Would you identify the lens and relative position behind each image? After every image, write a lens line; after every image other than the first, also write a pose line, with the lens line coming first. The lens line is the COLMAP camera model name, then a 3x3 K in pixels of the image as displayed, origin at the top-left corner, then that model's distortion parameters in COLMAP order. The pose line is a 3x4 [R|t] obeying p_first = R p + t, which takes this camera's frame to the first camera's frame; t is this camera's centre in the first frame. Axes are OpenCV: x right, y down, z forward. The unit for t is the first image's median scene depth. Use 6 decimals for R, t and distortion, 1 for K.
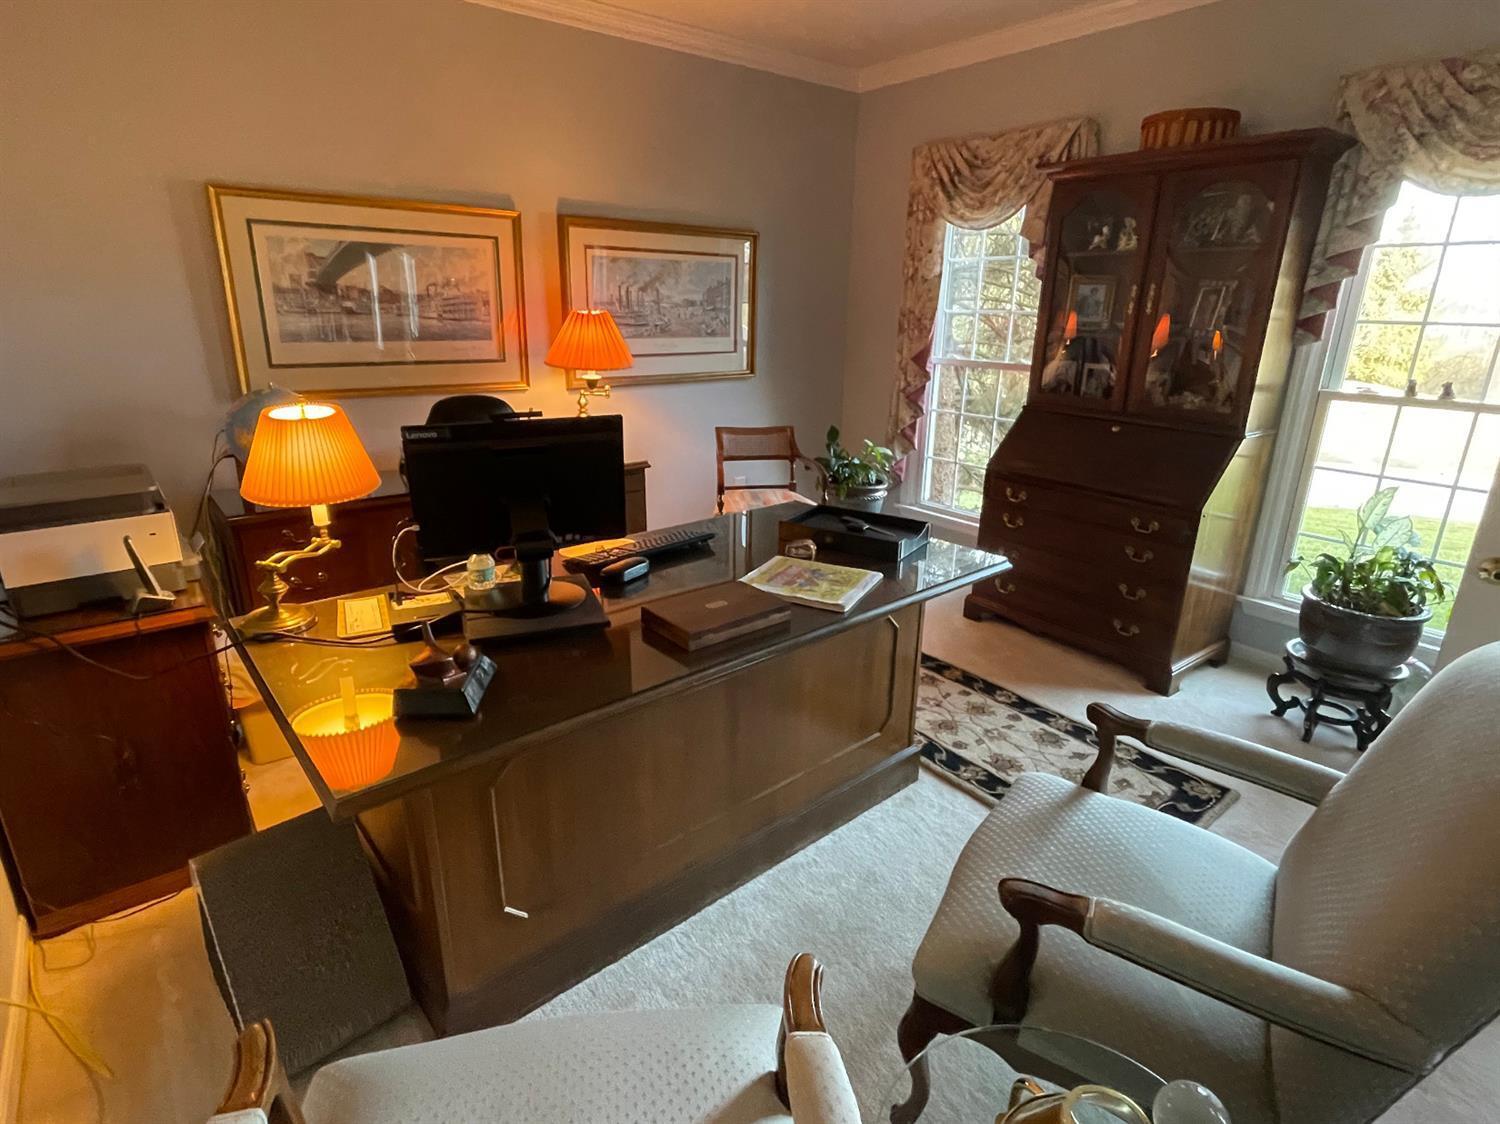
lens RADIAL K [[790.3, 0, 746.1], [0, 790.3, 552.3], [0, 0, 1]] dist [0.002030, -0.000686]
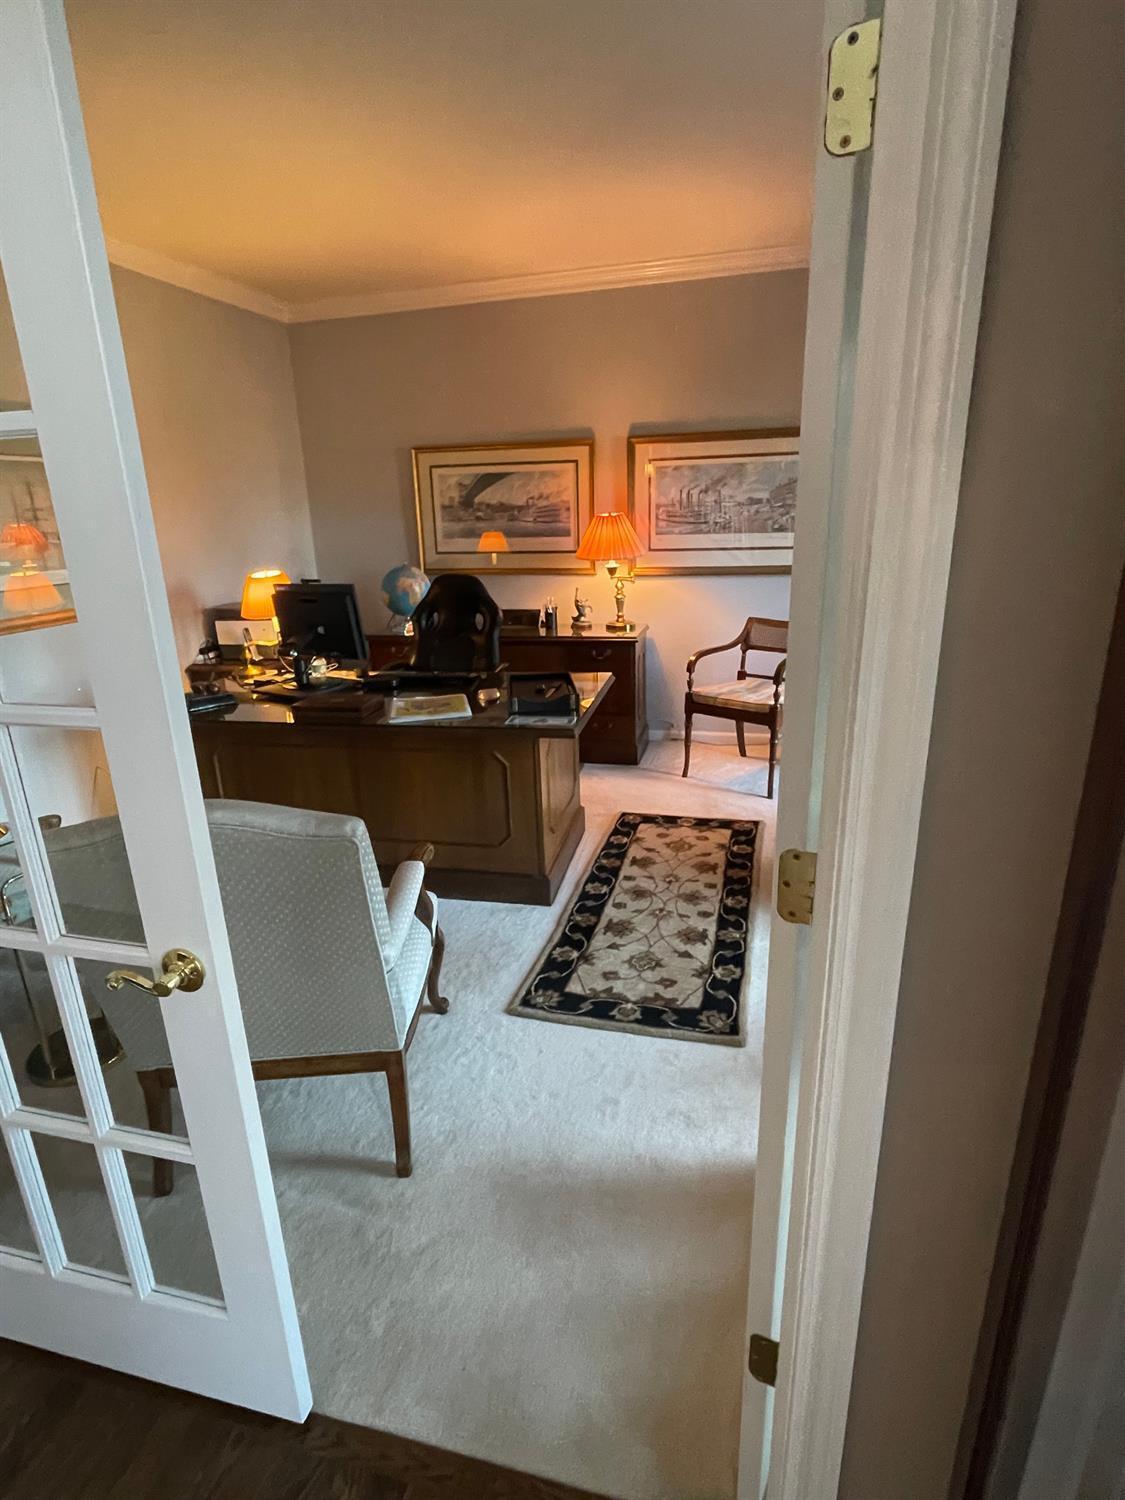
lens RADIAL K [[790.3, 0, 558.9], [0, 790.3, 760.4], [0, 0, 1]] dist [0.002030, -0.000686]
pose [[0.594230, 0.218403, -0.774074, 0.824237], [-0.202539, 0.972044, 0.118777, -0.054329], [0.778375, 0.086199, 0.621853, 0.181031]]
